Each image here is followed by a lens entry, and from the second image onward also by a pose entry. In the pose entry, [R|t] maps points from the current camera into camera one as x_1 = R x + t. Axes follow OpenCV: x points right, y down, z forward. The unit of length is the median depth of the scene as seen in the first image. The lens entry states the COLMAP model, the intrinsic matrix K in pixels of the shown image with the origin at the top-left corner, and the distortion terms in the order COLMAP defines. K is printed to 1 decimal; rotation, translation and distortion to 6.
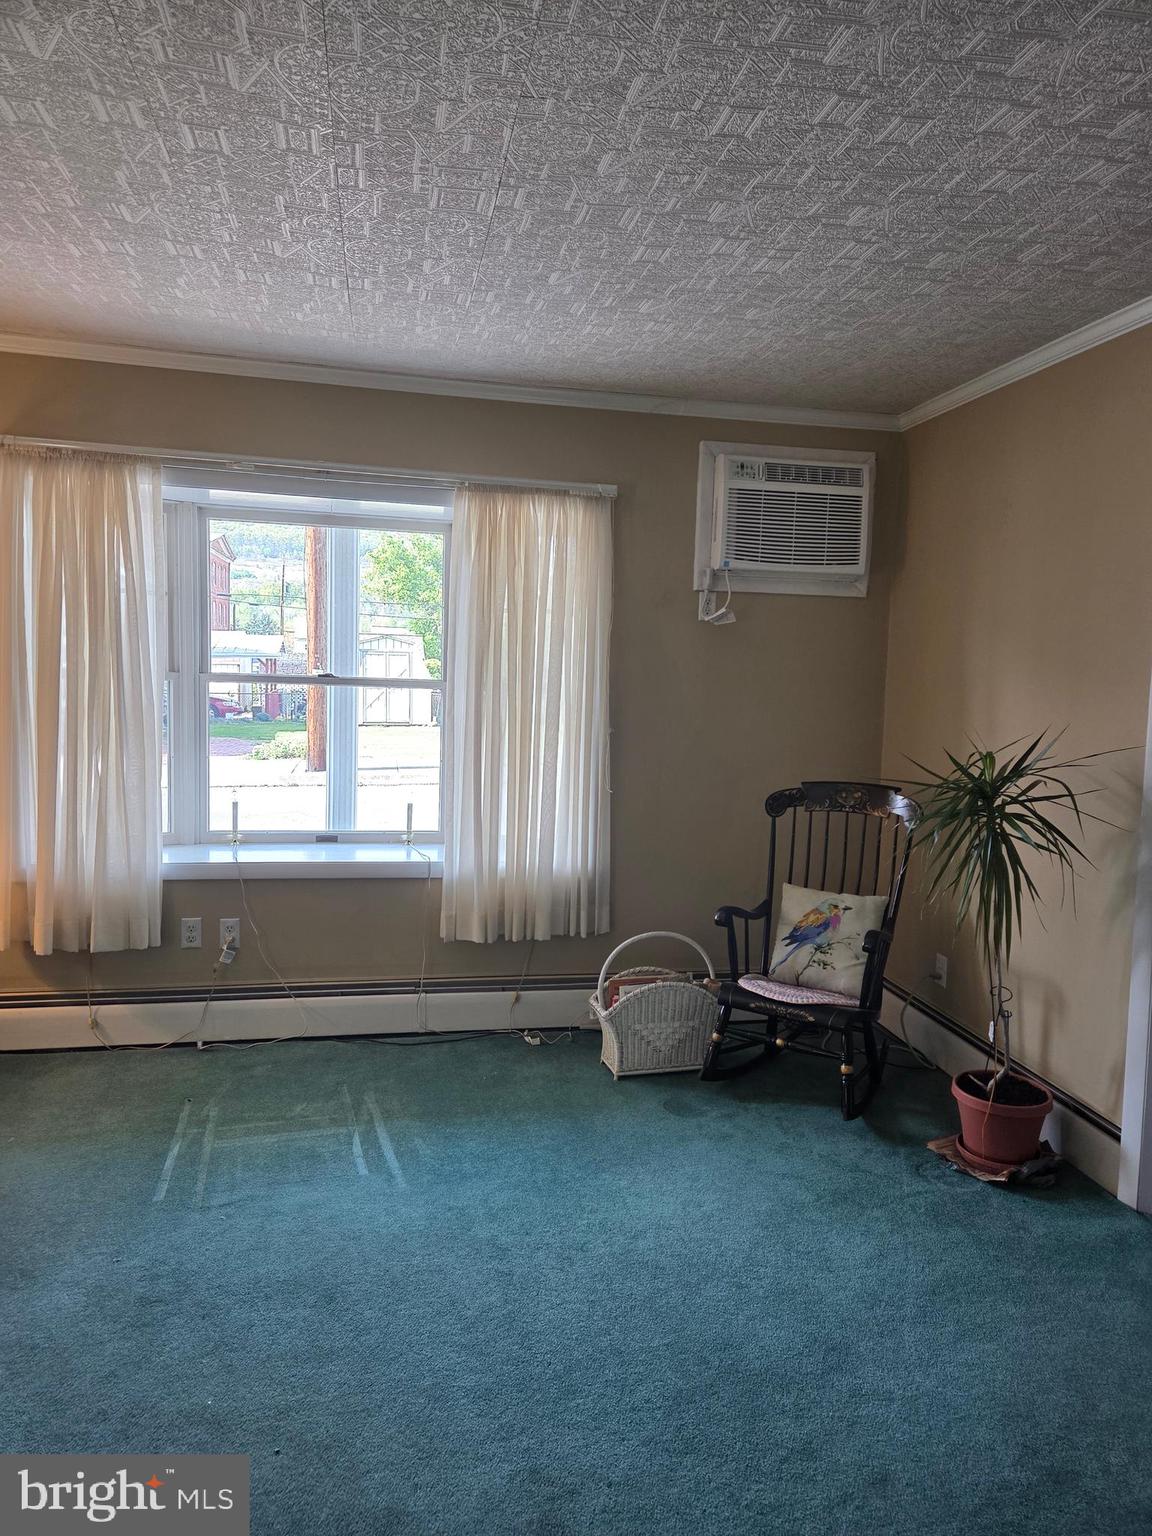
lens RADIAL K [[1026.7, 0, 590.8], [0, 1026.7, 765.3], [0, 0, 1]] dist [0.065203, -0.041539]
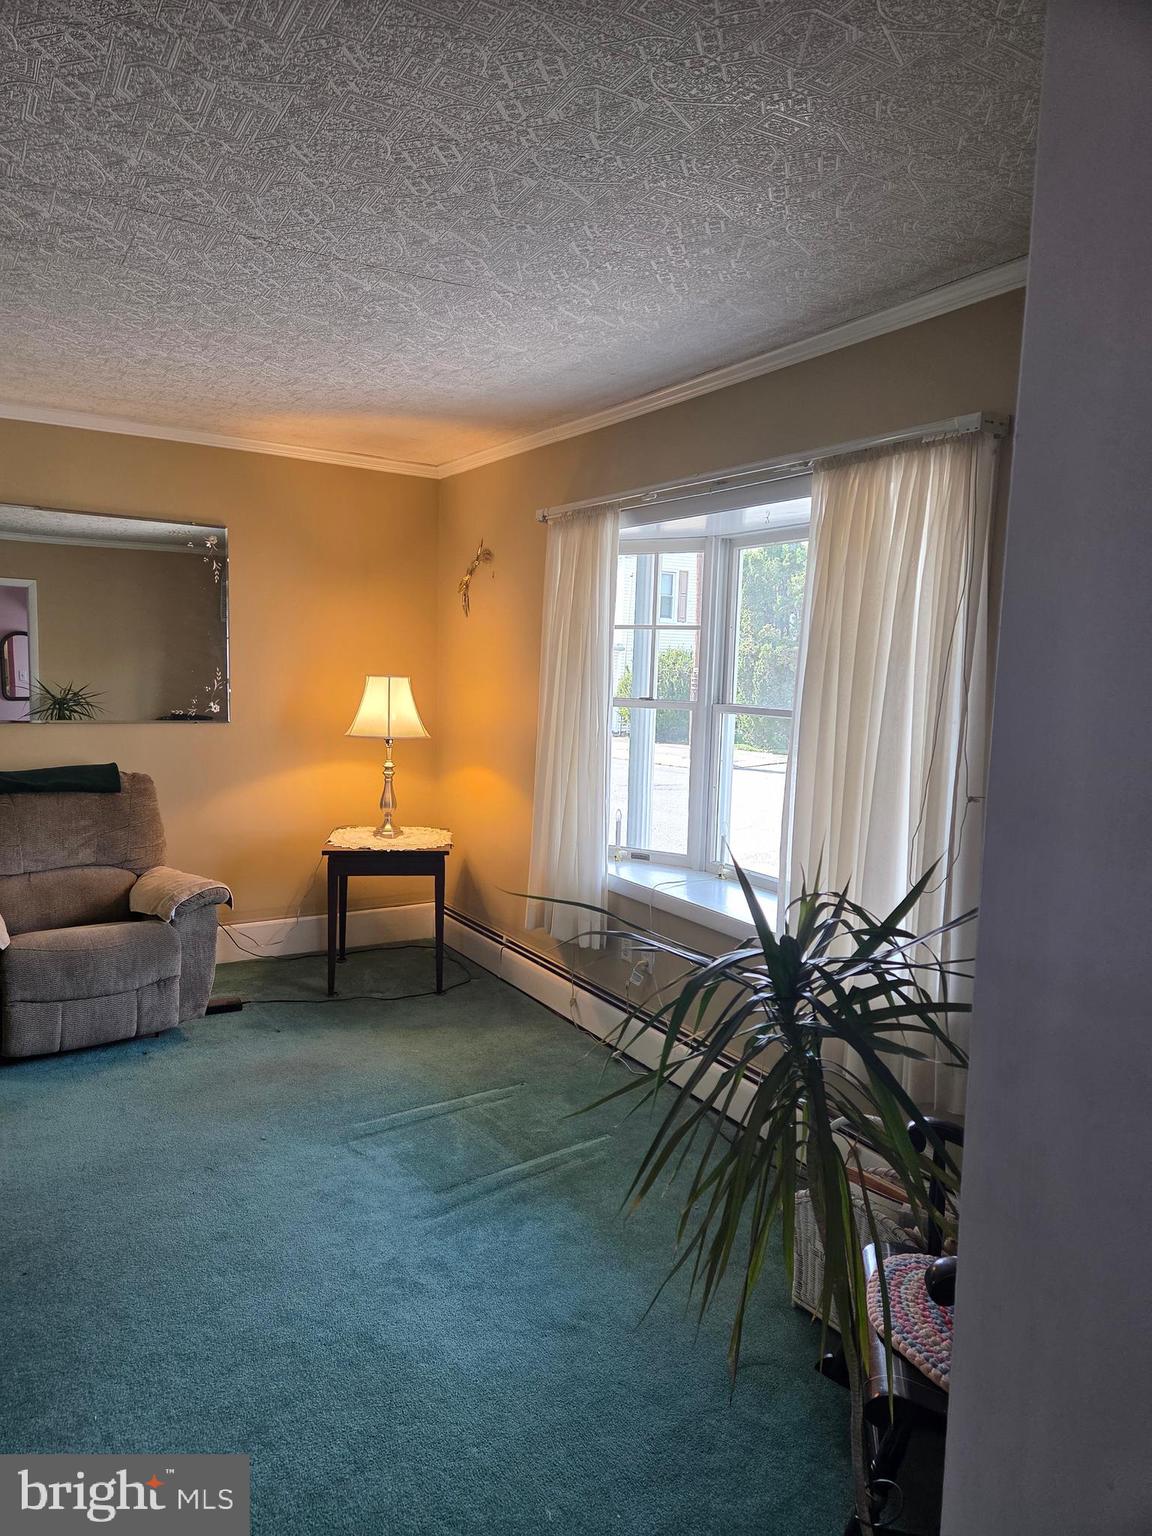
lens RADIAL K [[1026.7, 0, 587.4], [0, 1026.7, 784.0], [0, 0, 1]] dist [0.065203, -0.041539]
pose [[0.354814, 0.082935, -0.931251, 0.579382], [-0.110671, 0.992780, 0.046249, -0.047622], [0.928364, 0.086653, 0.361431, 0.582345]]
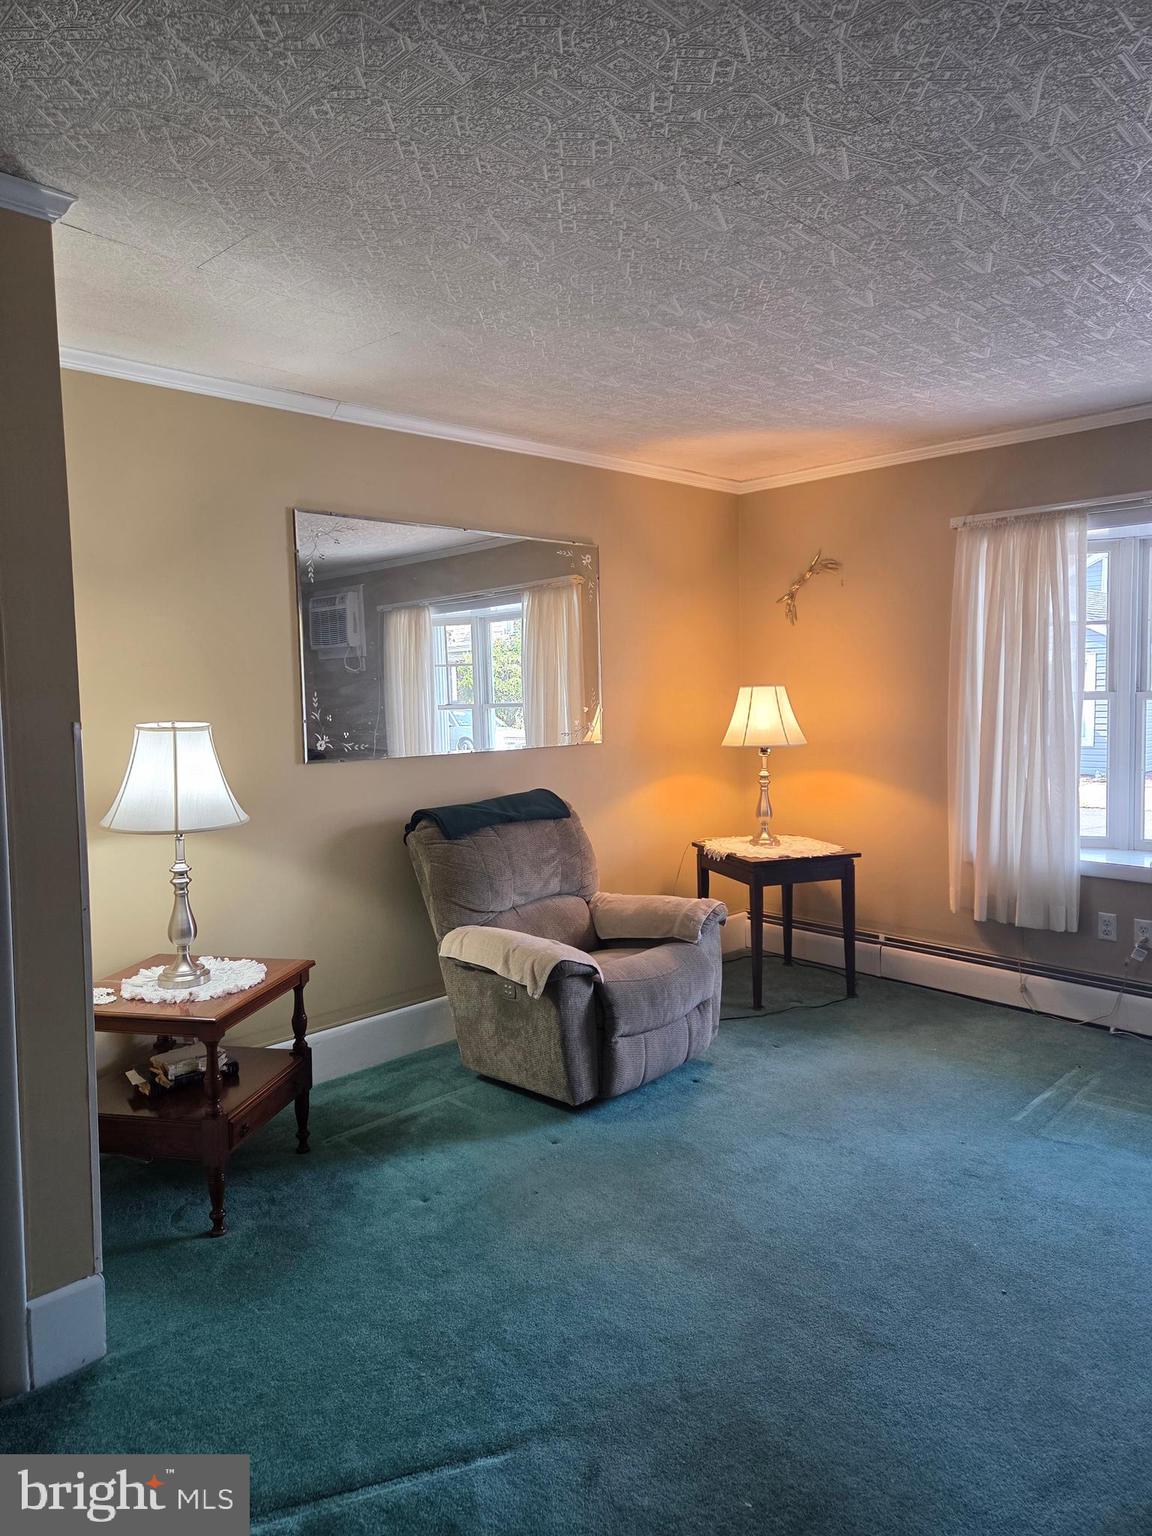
lens RADIAL K [[1026.7, 0, 572.8], [0, 1026.7, 751.7], [0, 0, 1]] dist [0.065203, -0.041539]
pose [[0.532104, 0.010898, -0.846609, 0.256935], [-0.046007, 0.998812, -0.016059, 0.020150], [0.845428, 0.047495, 0.531973, -0.083230]]
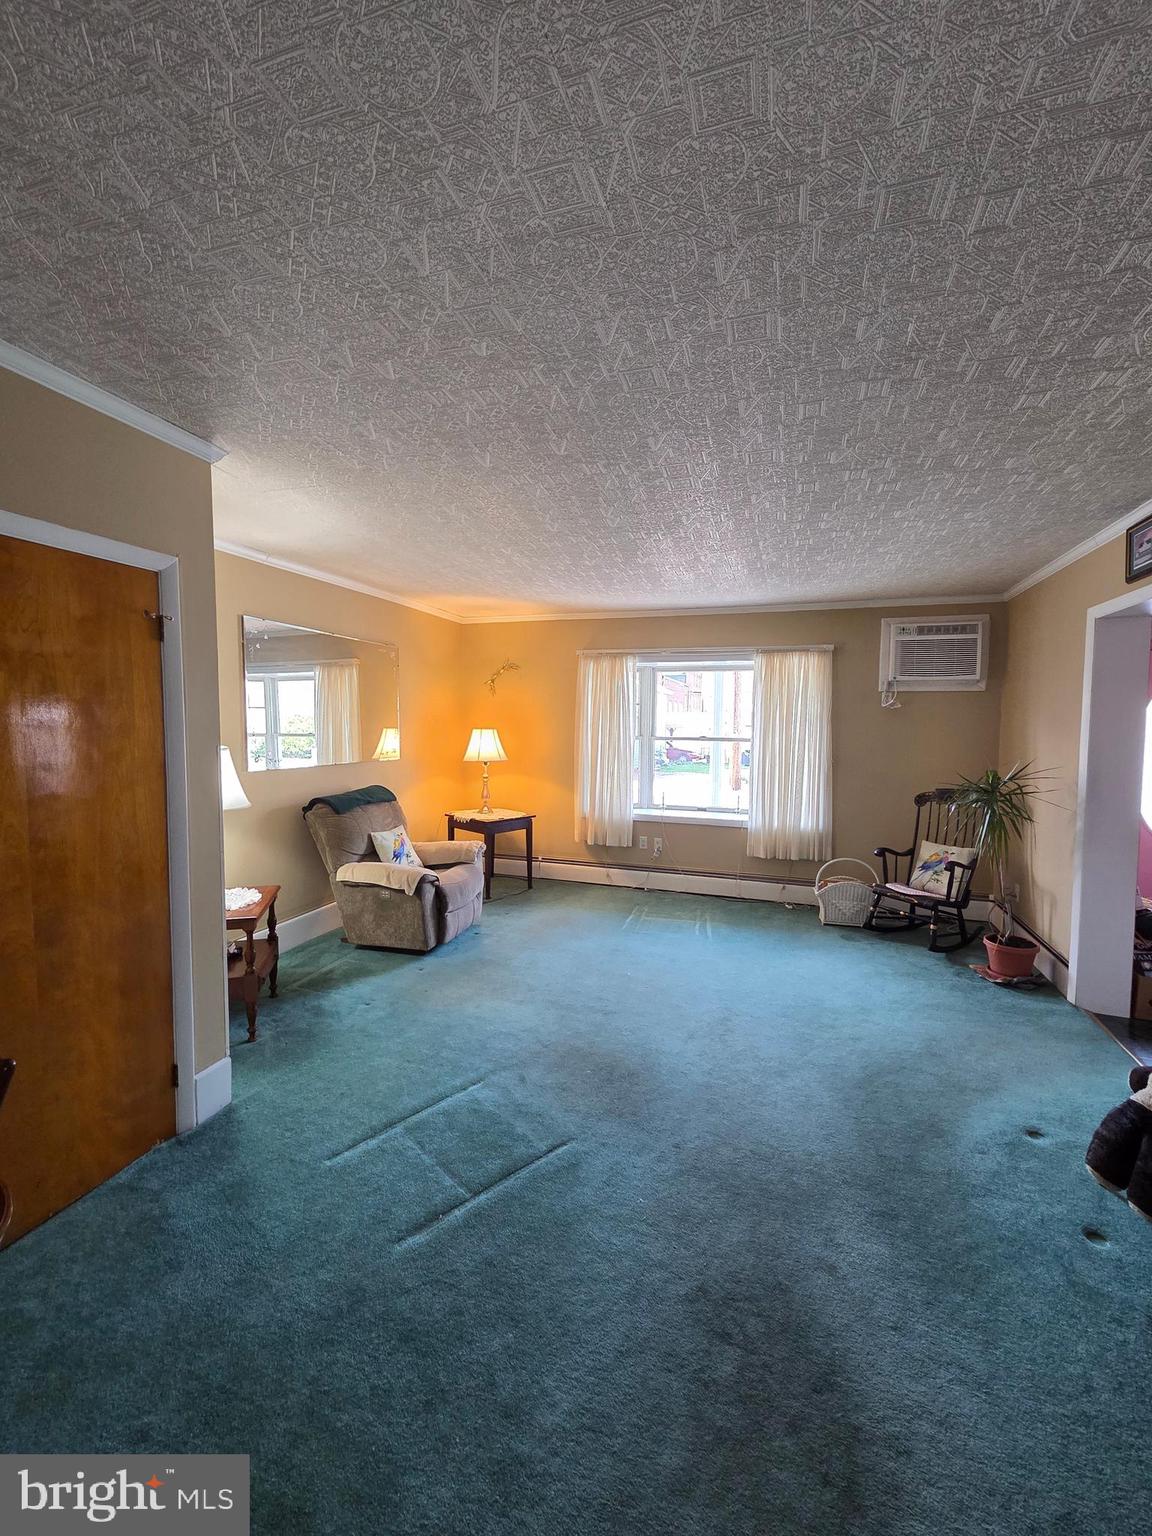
lens RADIAL K [[637.5, 0, 581.6], [0, 637.5, 769.9], [0, 0, 1]] dist [-0.002386, -0.000057]
pose [[0.867813, 0.012842, -0.496724, 0.237801], [-0.030808, 0.999133, -0.027992, 0.037656], [0.495934, 0.039595, 0.867457, -0.389177]]
